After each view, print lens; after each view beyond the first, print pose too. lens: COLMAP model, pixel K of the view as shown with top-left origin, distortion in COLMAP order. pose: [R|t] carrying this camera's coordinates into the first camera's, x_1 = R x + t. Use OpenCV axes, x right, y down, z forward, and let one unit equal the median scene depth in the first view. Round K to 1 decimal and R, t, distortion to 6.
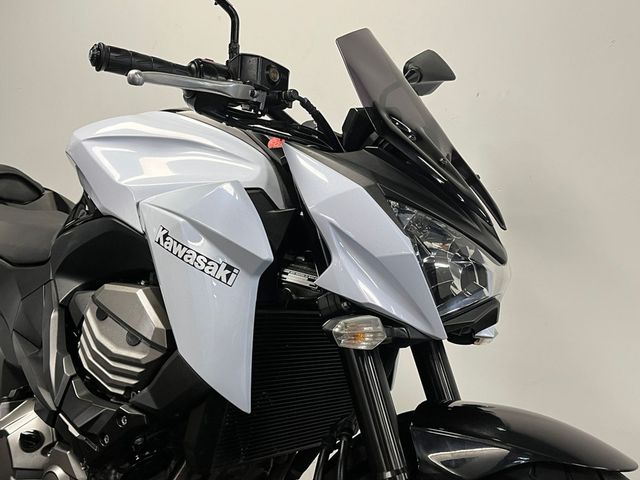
lens RADIAL K [[654.2, 0, 320.0], [0, 654.2, 240.0], [0, 0, 1]] dist [0.055247, -0.003050]
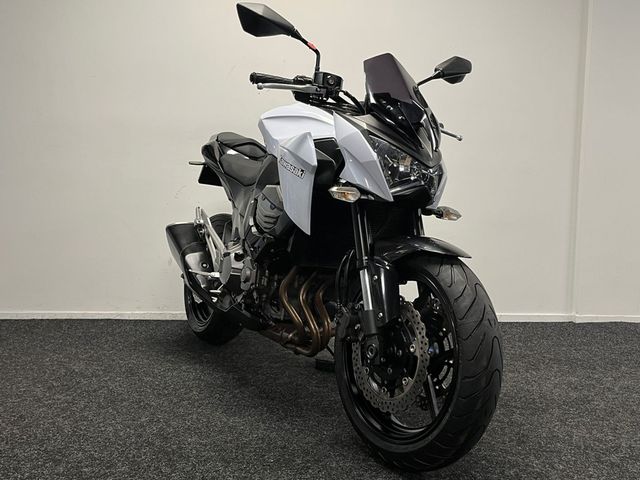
lens RADIAL K [[516.2, 0, 320.0], [0, 516.2, 240.0], [0, 0, 1]] dist [-0.002985, -0.000777]
pose [[0.913184, 0.043614, -0.405207, 0.593755], [-0.029150, 0.998701, 0.041802, 0.192730], [0.406504, -0.026361, 0.913269, -0.541897]]
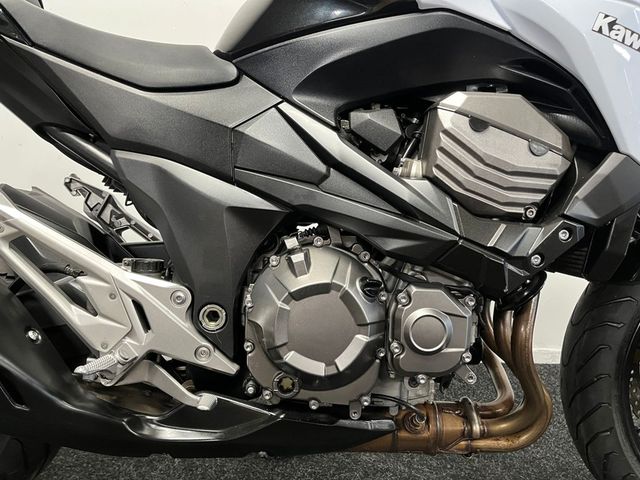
lens RADIAL K [[487.5, 0, 320.0], [0, 487.5, 240.0], [0, 0, 1]] dist [0.069562, -0.088233]
pose [[0.807904, -0.091870, 0.582108, -0.951188], [0.004608, 0.988728, 0.149649, 0.177400], [-0.589296, -0.118219, 0.799221, 0.655908]]
